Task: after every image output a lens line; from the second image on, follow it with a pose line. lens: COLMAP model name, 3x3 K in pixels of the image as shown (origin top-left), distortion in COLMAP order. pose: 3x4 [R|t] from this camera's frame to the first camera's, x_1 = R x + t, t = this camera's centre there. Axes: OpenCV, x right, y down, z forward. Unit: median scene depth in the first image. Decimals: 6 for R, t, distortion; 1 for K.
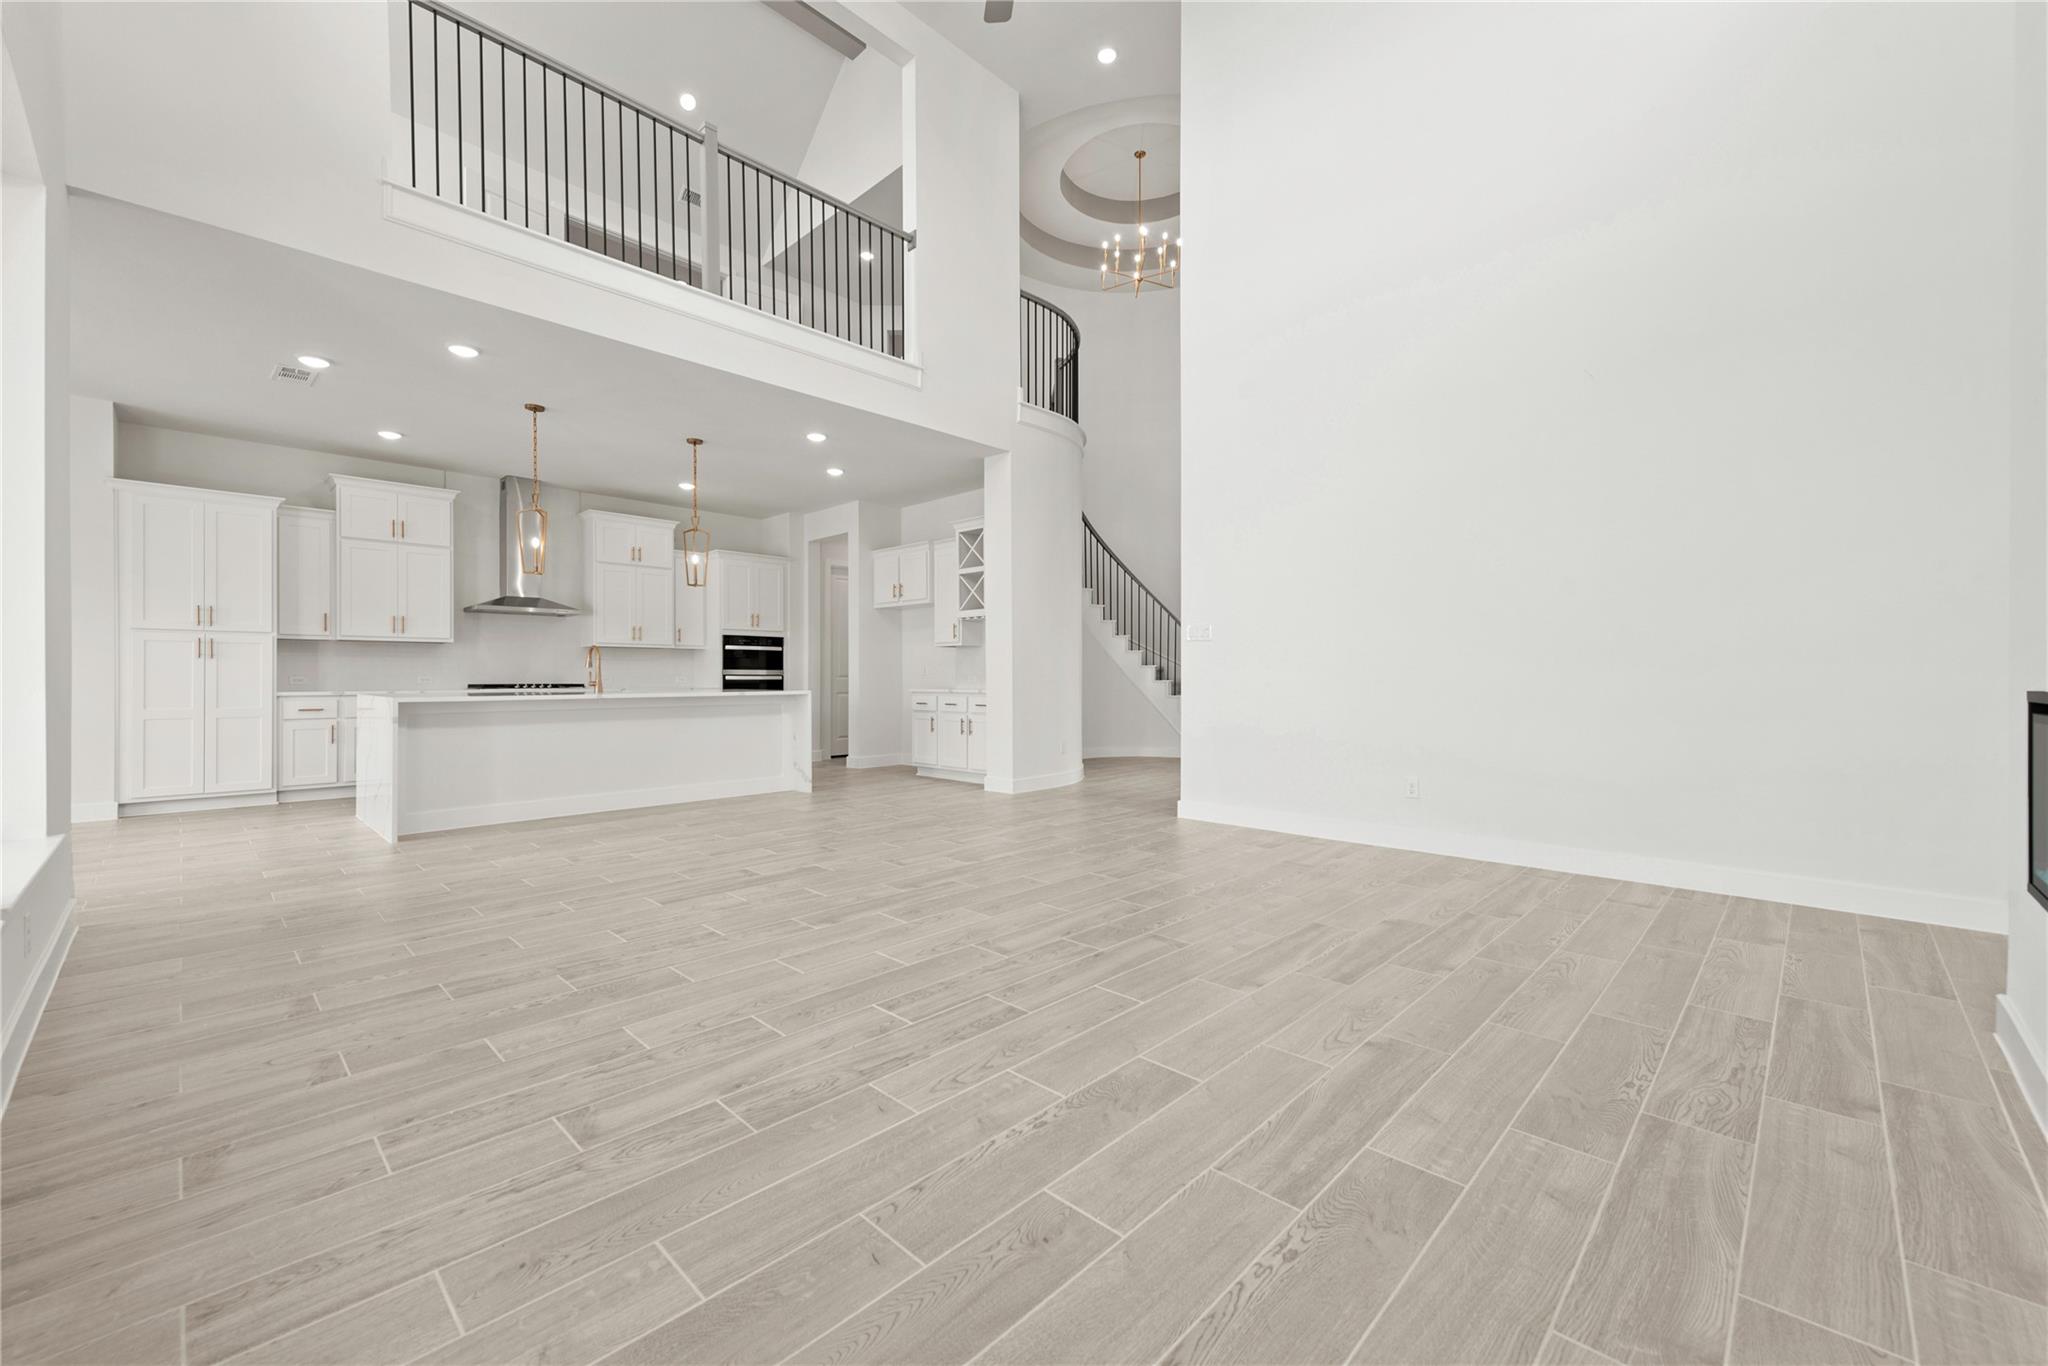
lens RADIAL K [[807.5, 0, 1037.9], [0, 807.5, 675.8], [0, 0, 1]] dist [0.004633, -0.000335]
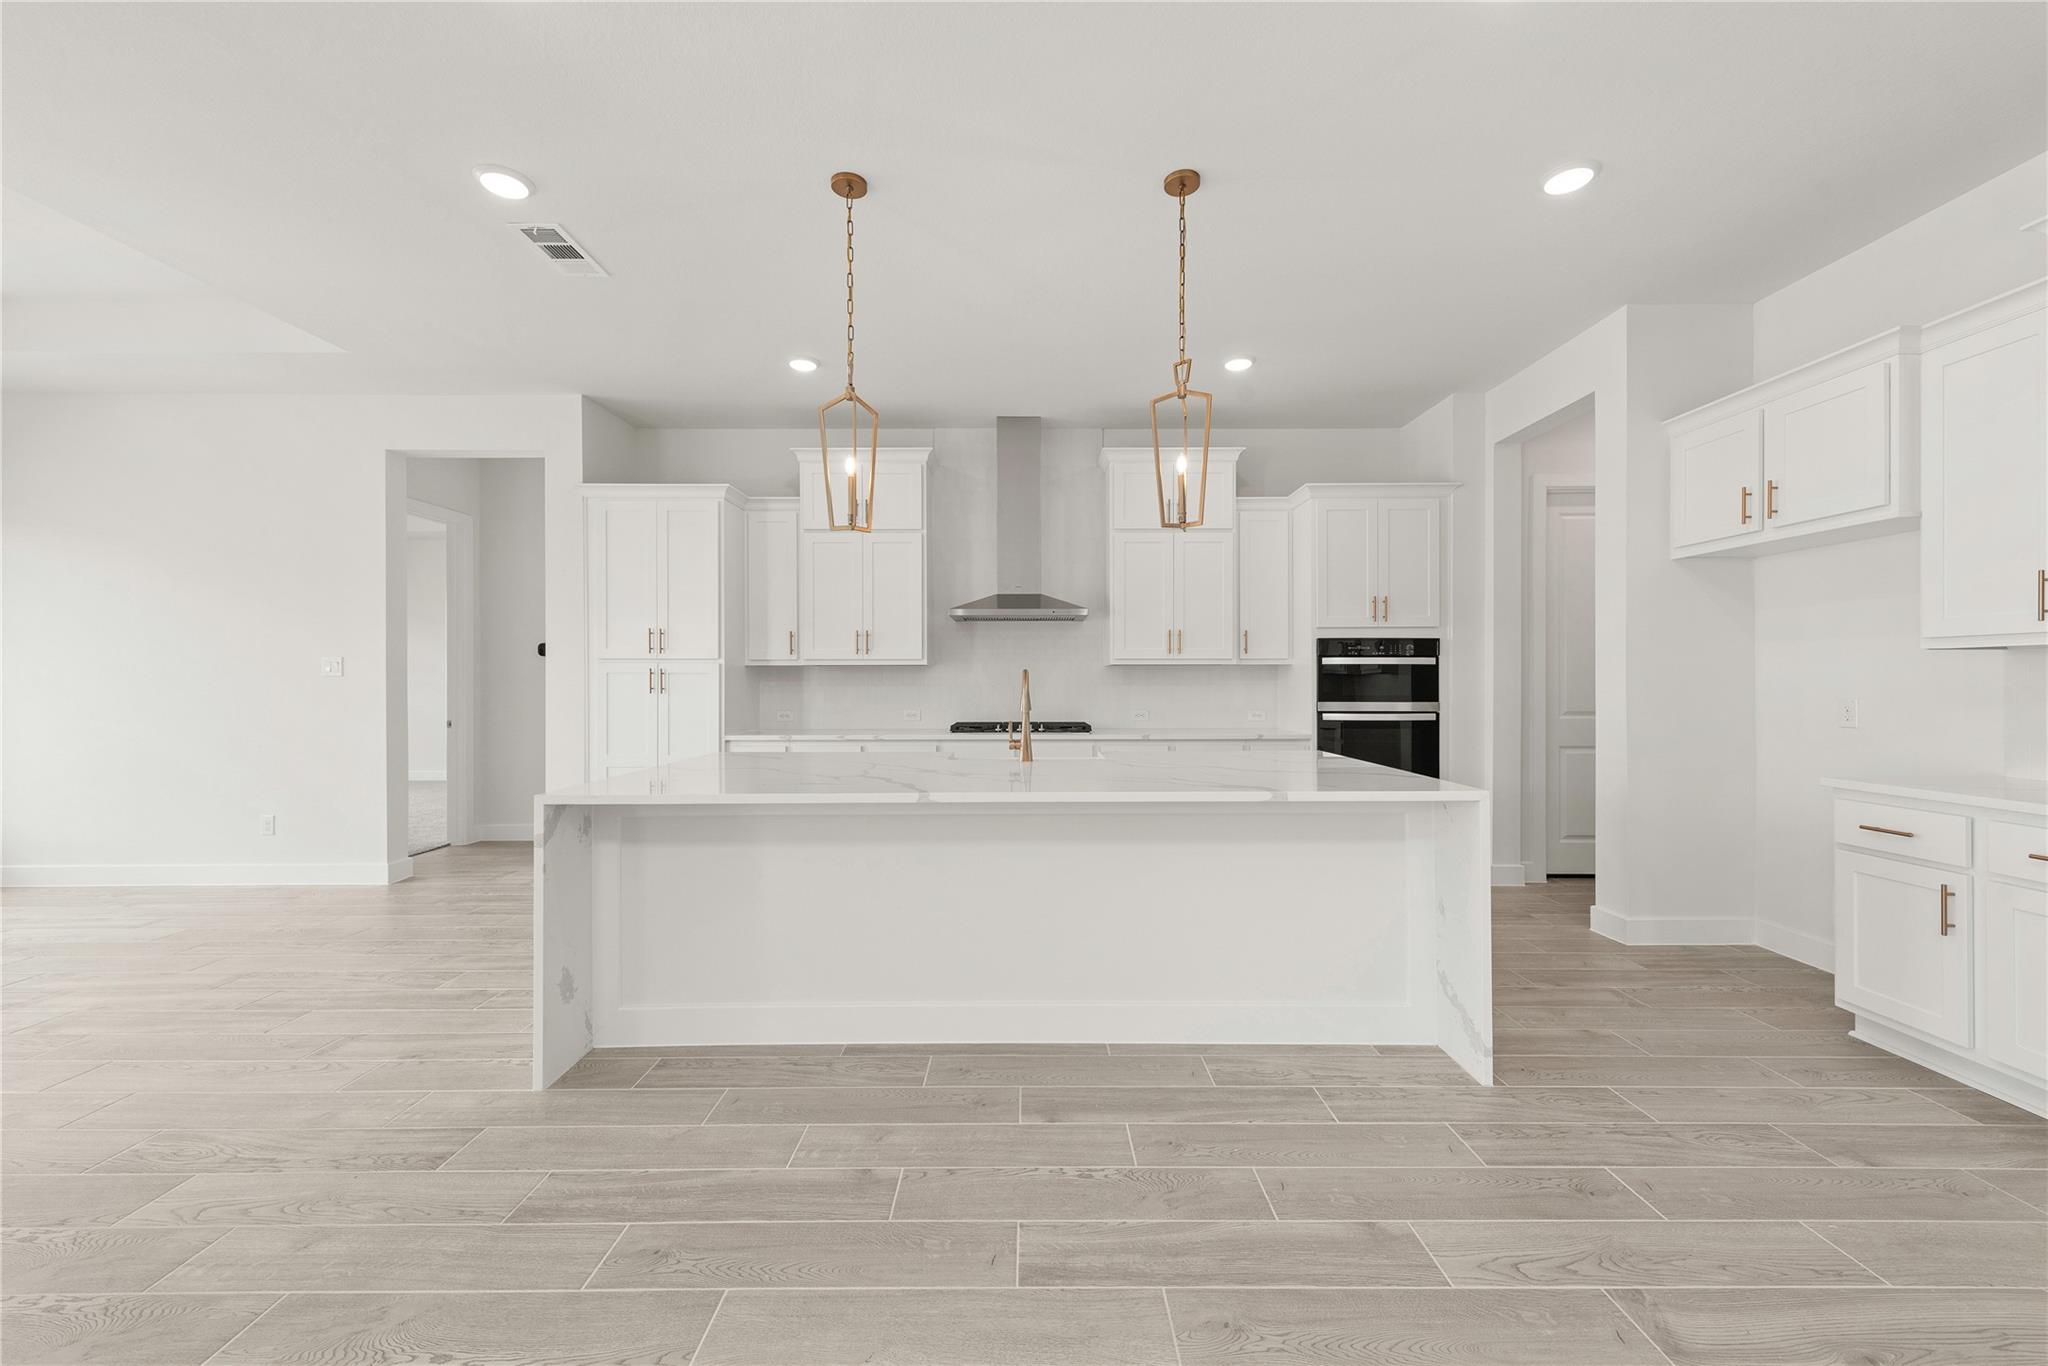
lens RADIAL K [[804.2, 0, 1024.0], [0, 804.2, 683.0], [0, 0, 1]] dist [0.003134, -0.000160]
pose [[0.684084, 0.000831, -0.729403, -0.148540], [0.001796, 0.999994, 0.002824, -0.025940], [0.729401, -0.003242, 0.684079, 0.553598]]
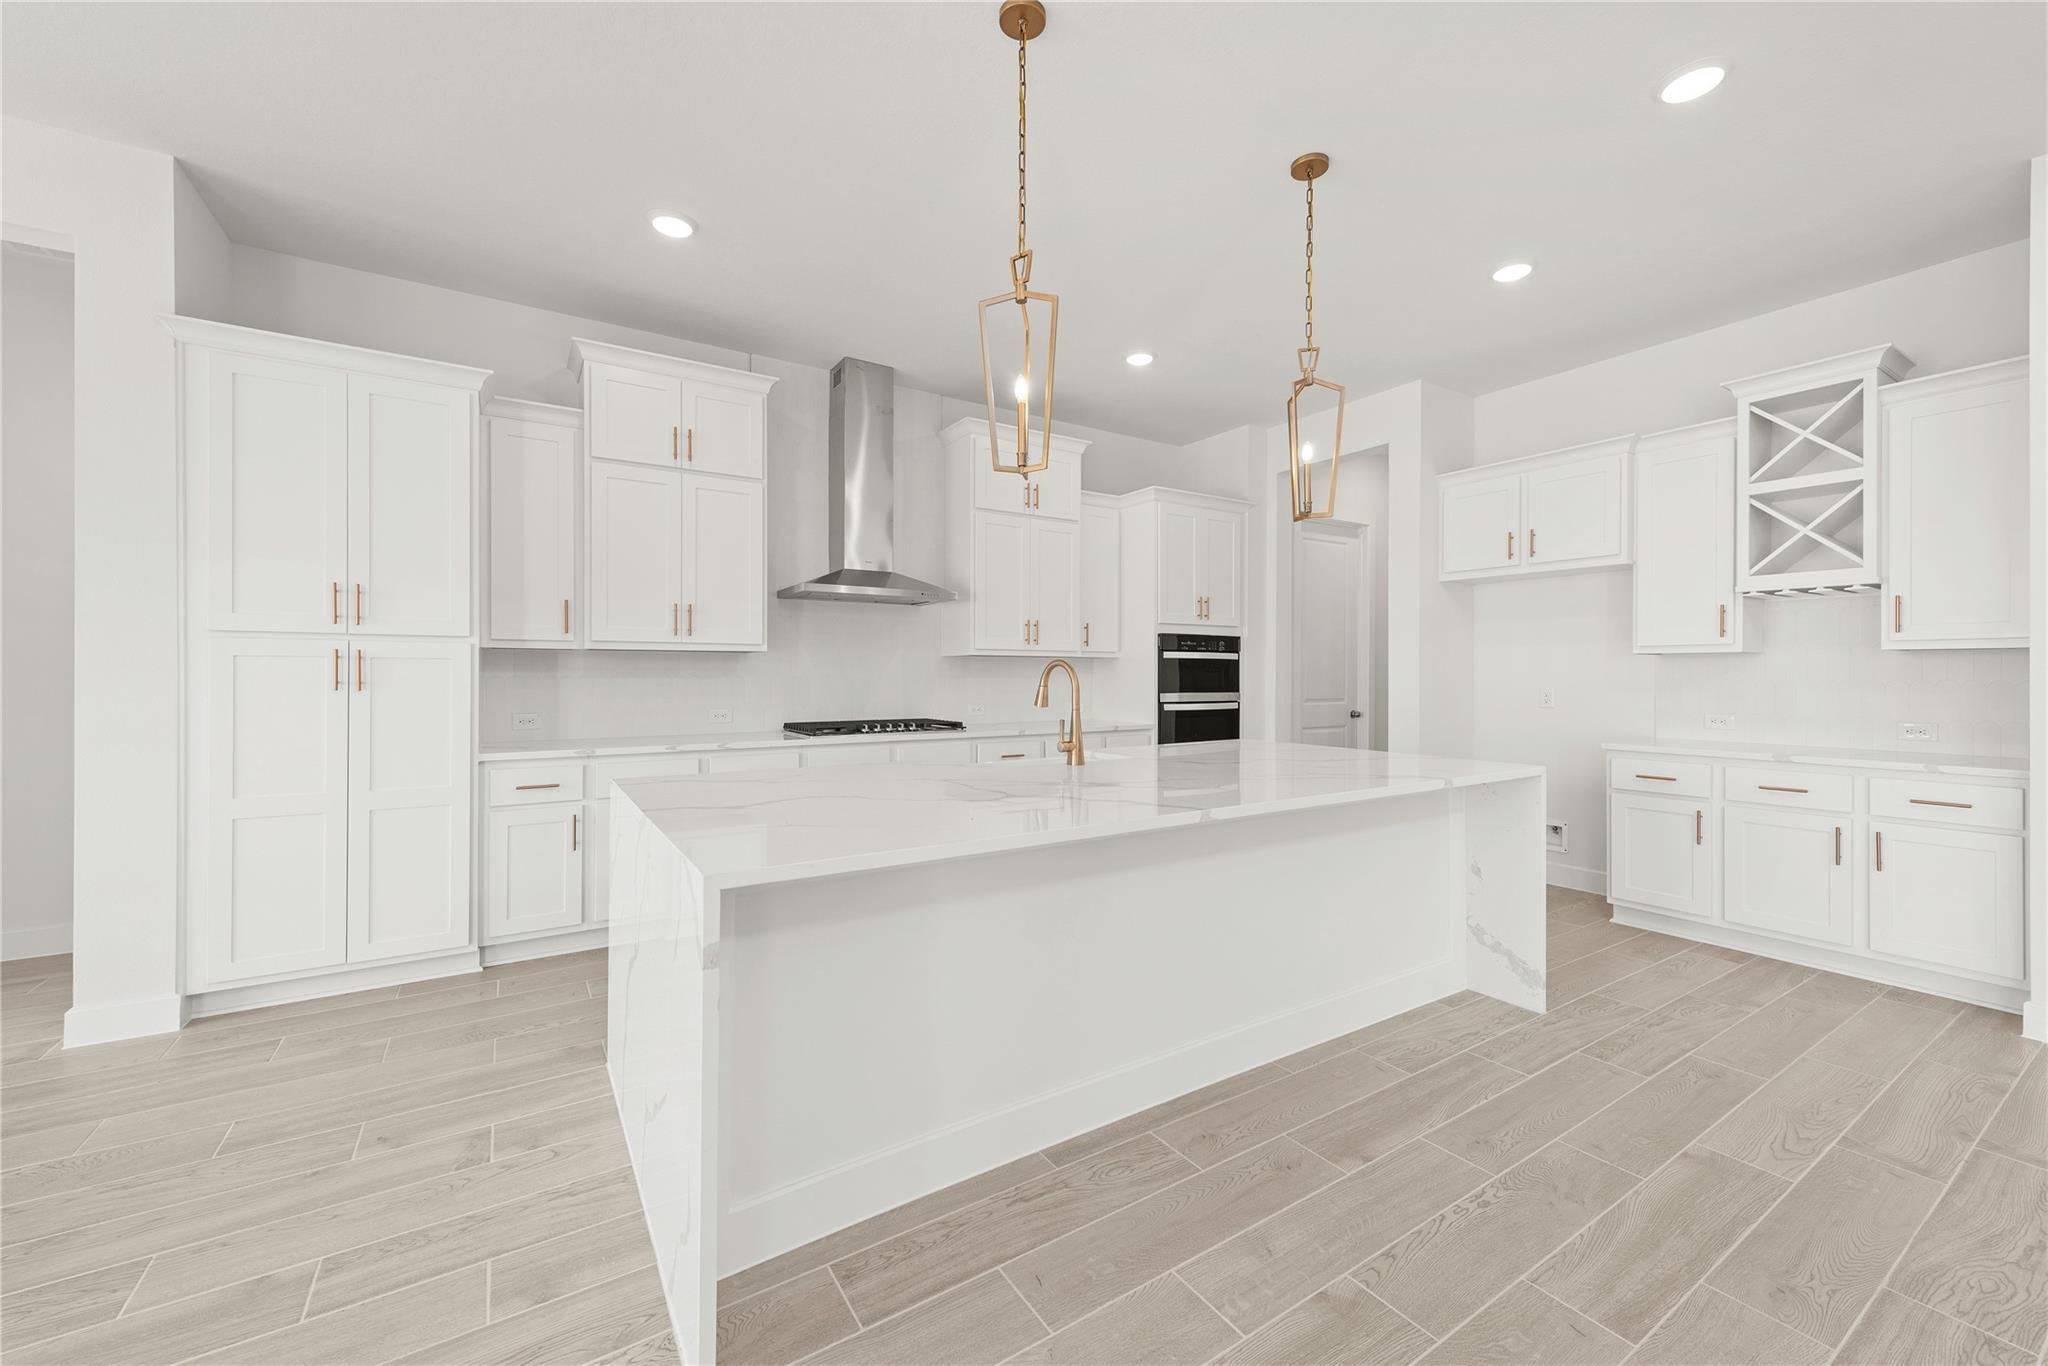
lens RADIAL K [[807.5, 0, 1037.9], [0, 807.5, 675.8], [0, 0, 1]] dist [0.004633, -0.000335]
pose [[0.971353, 0.003377, -0.237616, -0.388264], [-0.002669, 0.999991, 0.003302, -0.025556], [0.237625, -0.002573, 0.971354, 0.479528]]
